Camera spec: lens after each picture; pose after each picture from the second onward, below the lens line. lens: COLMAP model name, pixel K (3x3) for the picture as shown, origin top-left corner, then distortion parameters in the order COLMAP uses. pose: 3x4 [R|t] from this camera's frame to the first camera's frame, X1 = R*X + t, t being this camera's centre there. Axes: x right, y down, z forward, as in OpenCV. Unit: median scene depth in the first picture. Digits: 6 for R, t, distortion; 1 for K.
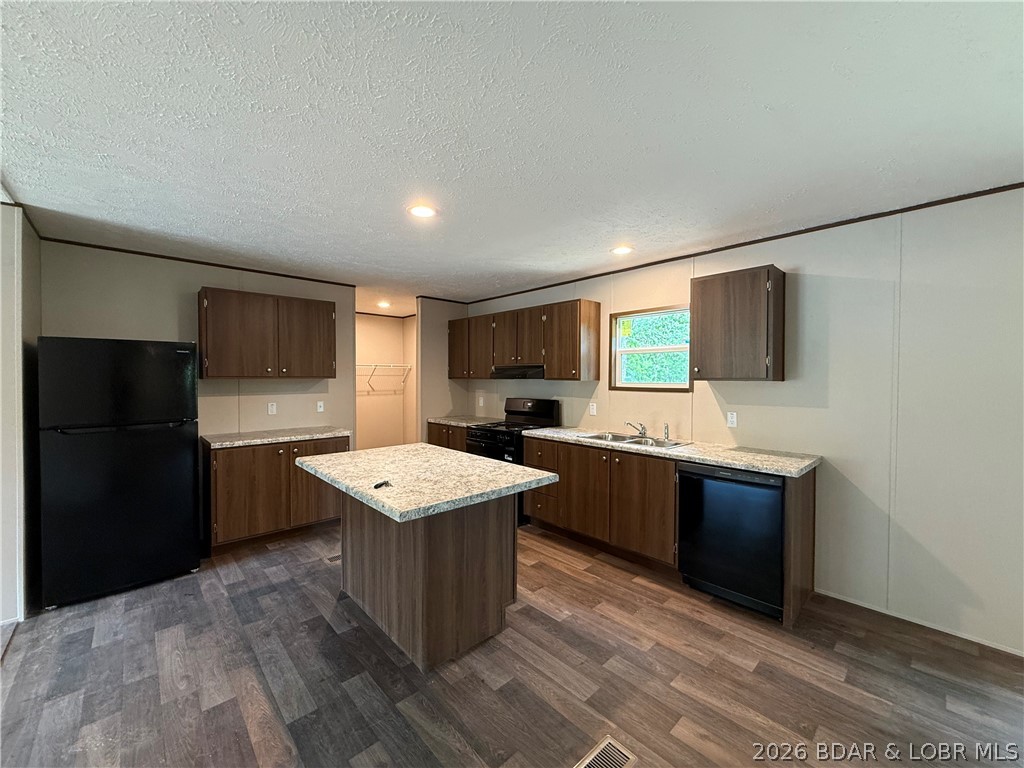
lens RADIAL K [[409.8, 0, 509.9], [0, 409.8, 381.2], [0, 0, 1]] dist [0.000851, -0.000393]
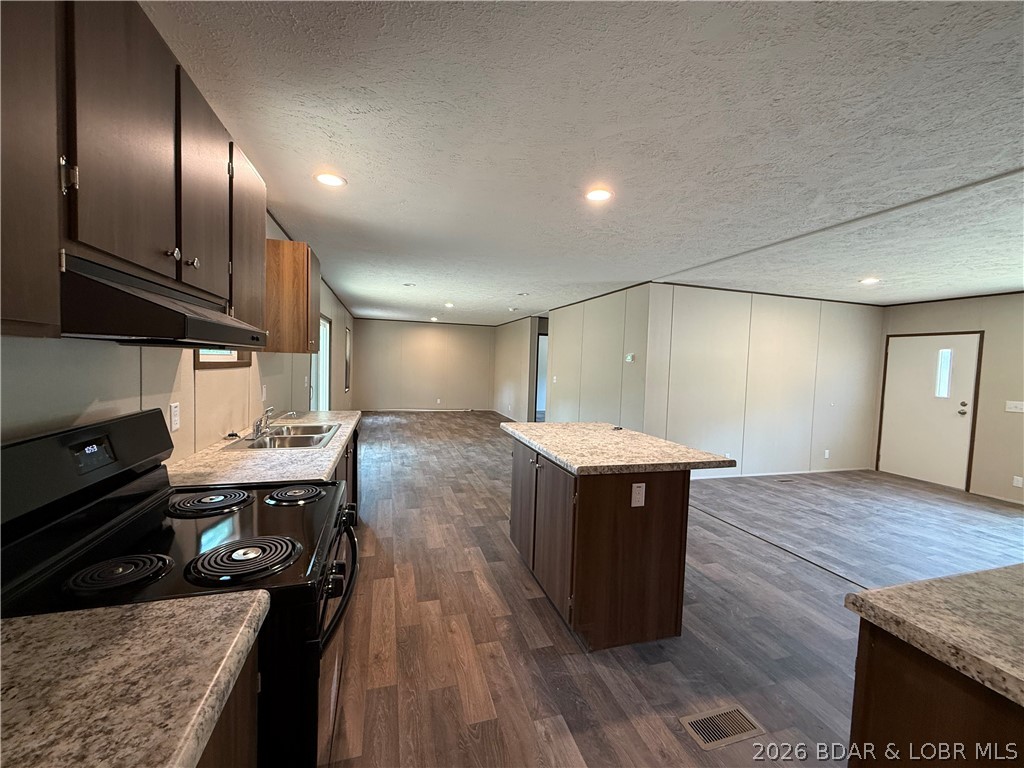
lens RADIAL K [[409.8, 0, 509.9], [0, 409.8, 381.2], [0, 0, 1]] dist [0.000851, -0.000393]
pose [[-0.897154, -0.052485, 0.438589, -0.417855], [-0.030931, 0.997943, 0.056150, -0.006234], [-0.440633, 0.036809, -0.896932, 1.742768]]
